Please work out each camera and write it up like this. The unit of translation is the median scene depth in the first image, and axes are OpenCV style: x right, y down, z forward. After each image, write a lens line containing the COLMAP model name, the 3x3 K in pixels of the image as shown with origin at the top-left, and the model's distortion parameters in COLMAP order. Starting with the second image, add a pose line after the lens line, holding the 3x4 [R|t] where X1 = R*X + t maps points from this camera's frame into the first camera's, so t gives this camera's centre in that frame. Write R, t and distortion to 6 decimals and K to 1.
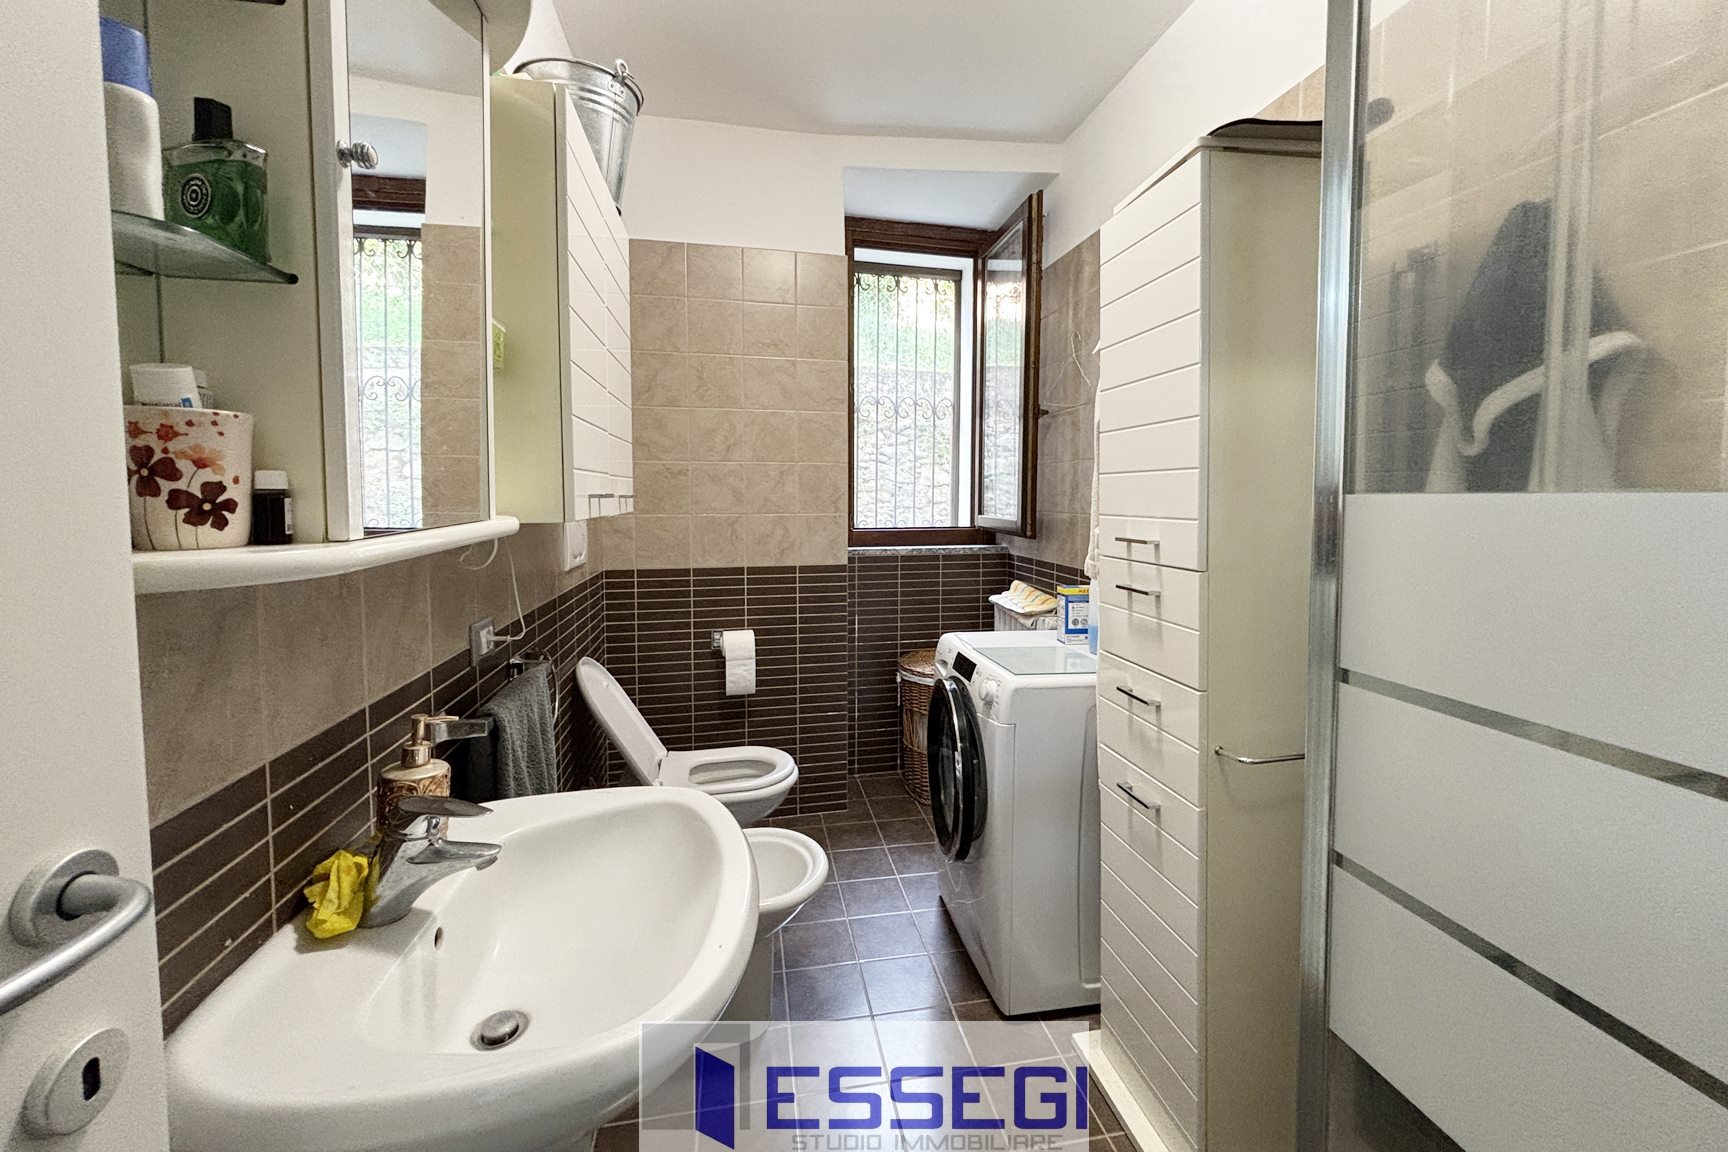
lens RADIAL K [[701.1, 0, 867.9], [0, 701.1, 531.8], [0, 0, 1]] dist [0.000576, -0.000934]
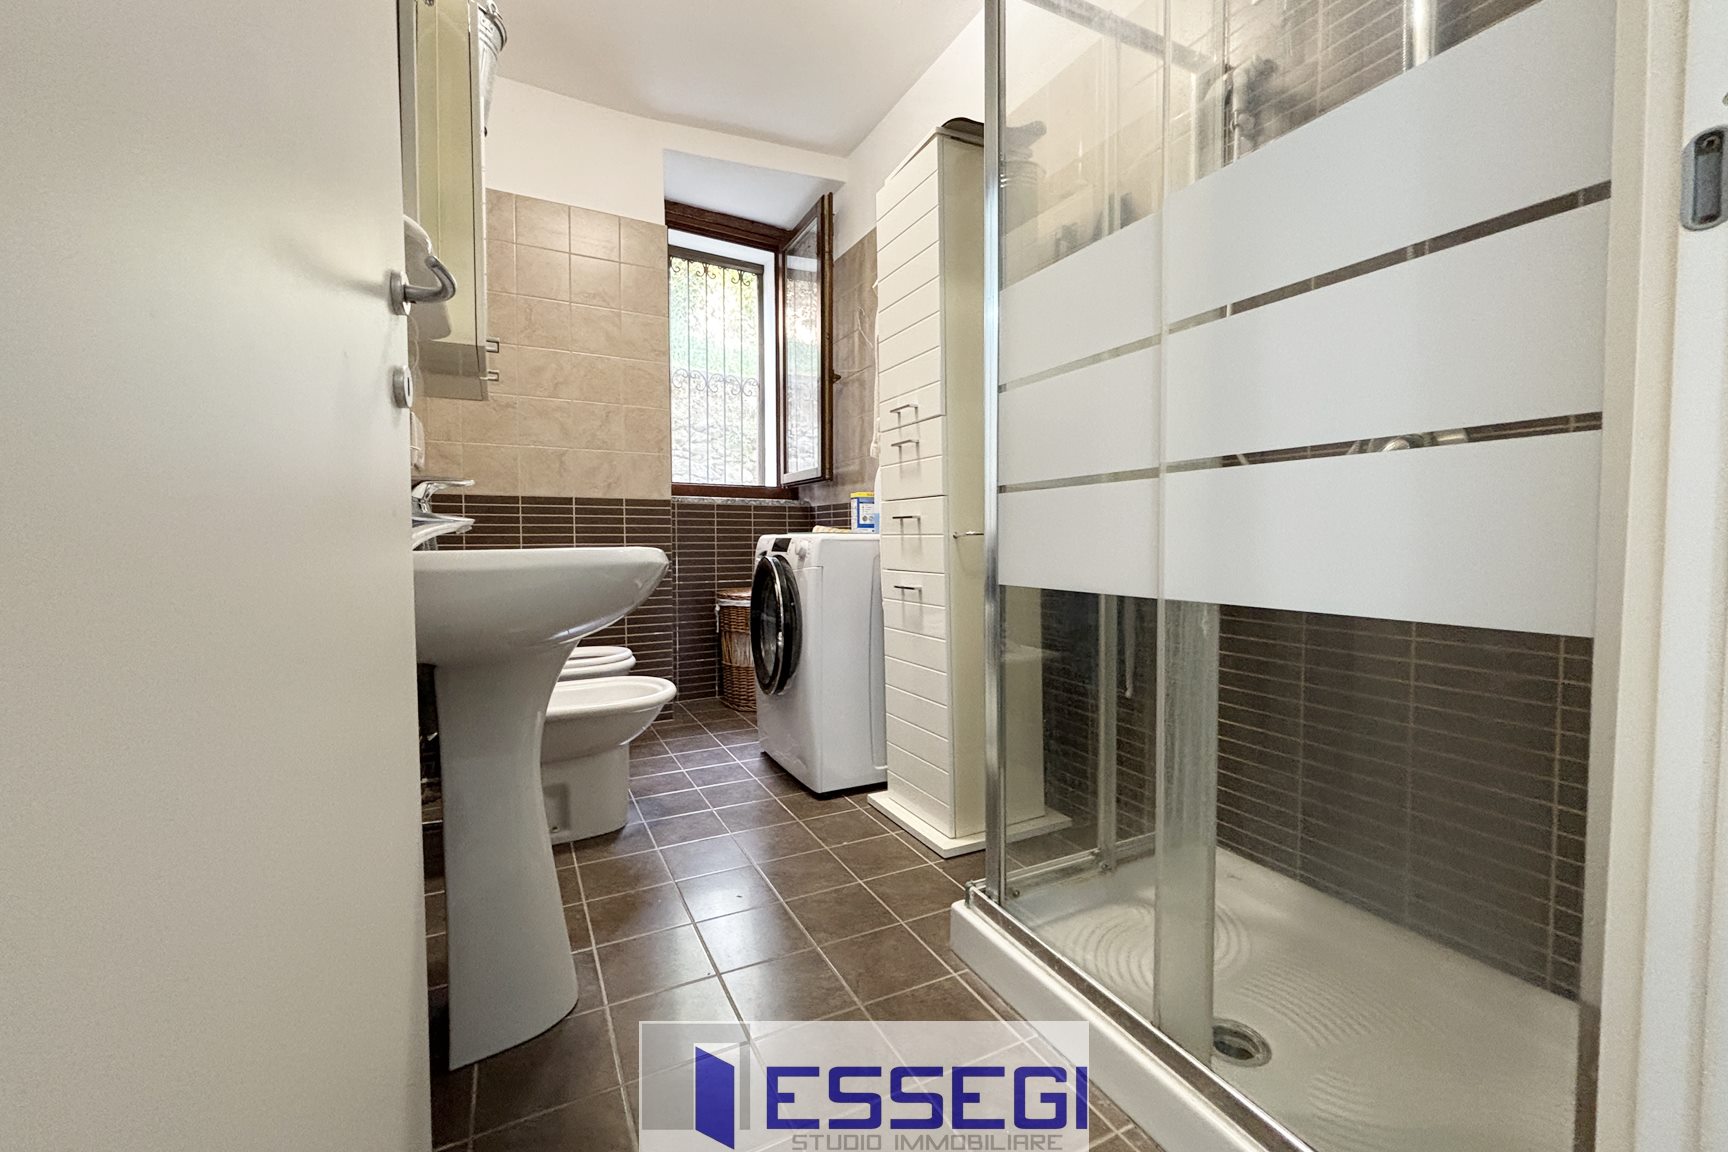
lens RADIAL K [[701.1, 0, 871.7], [0, 701.1, 561.8], [0, 0, 1]] dist [0.000576, -0.000934]
pose [[0.956080, -0.014645, 0.292739, -0.056105], [0.019929, 0.999688, -0.015077, 0.187299], [-0.292427, 0.020248, 0.956073, -0.187339]]
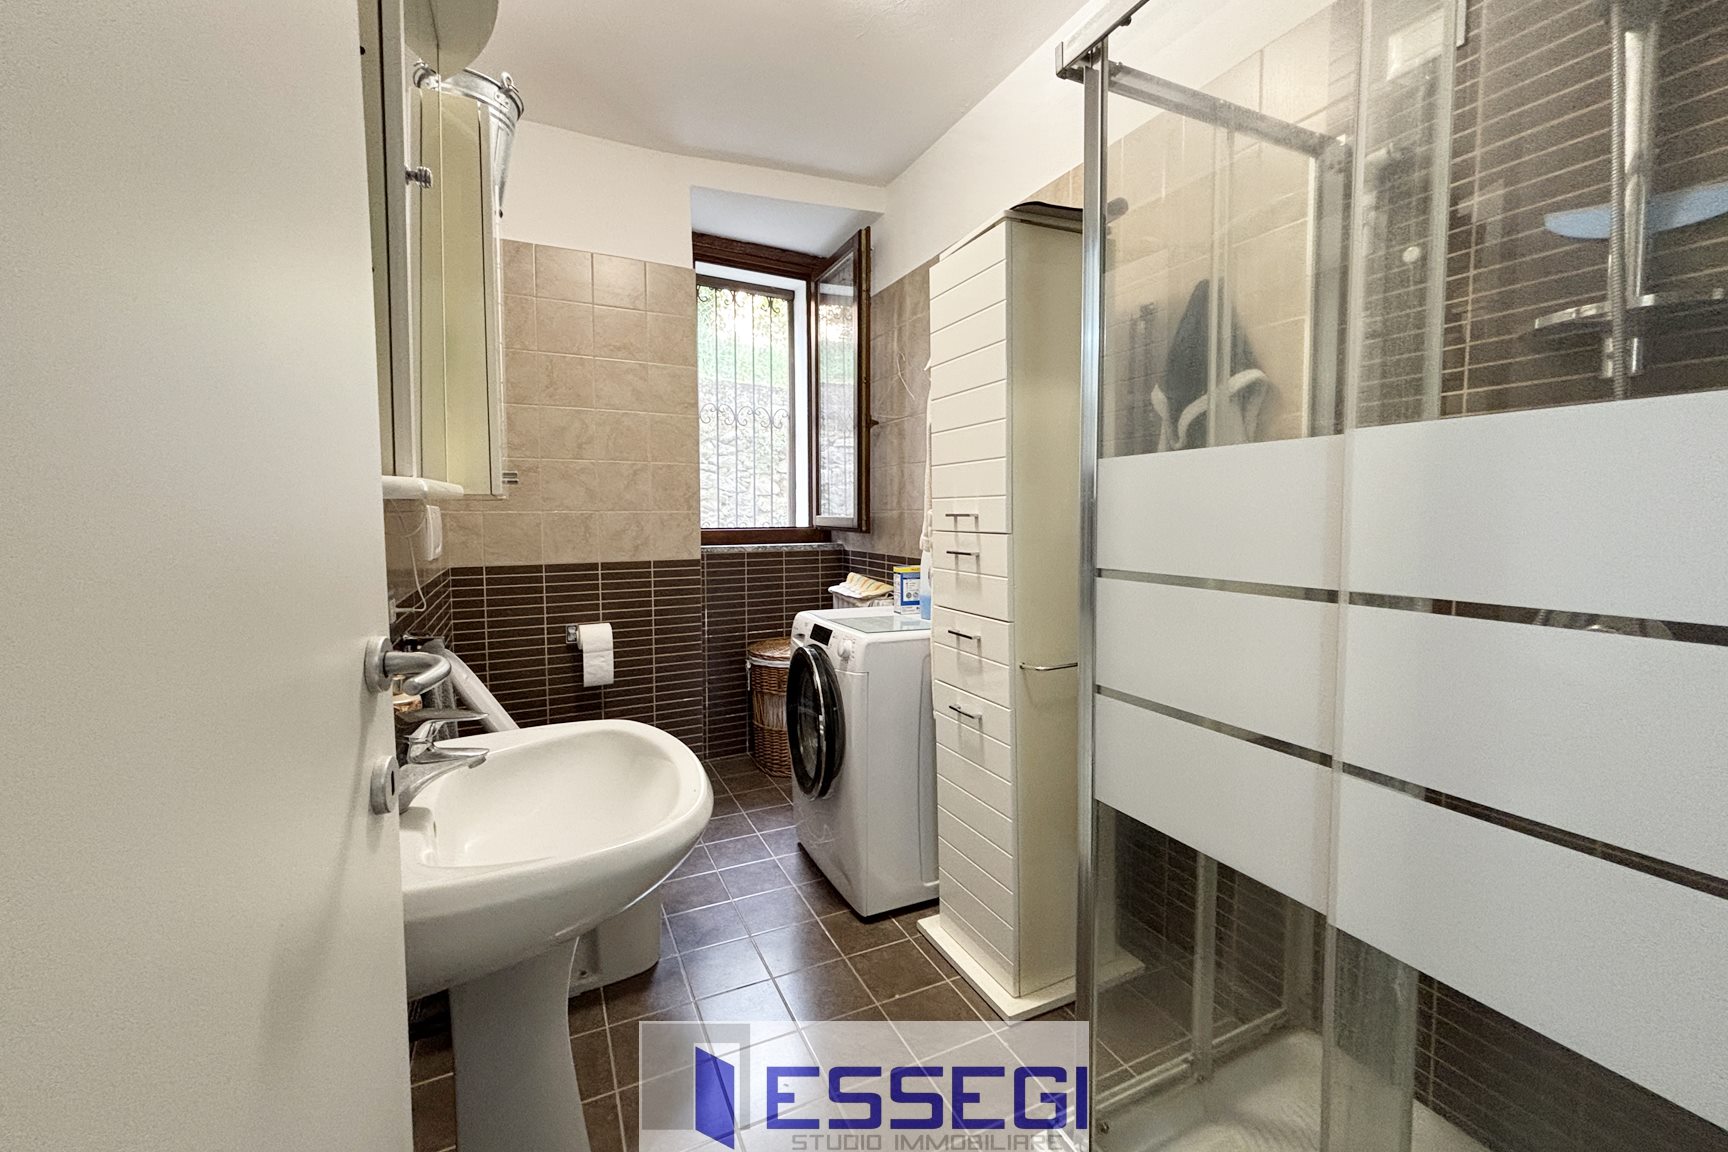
lens RADIAL K [[701.1, 0, 875.4], [0, 701.1, 553.1], [0, 0, 1]] dist [0.000576, -0.000934]
pose [[0.962804, -0.019411, 0.269502, -0.065642], [0.018068, 0.999809, 0.007463, 0.038023], [-0.269596, -0.002316, 0.962971, -0.110841]]
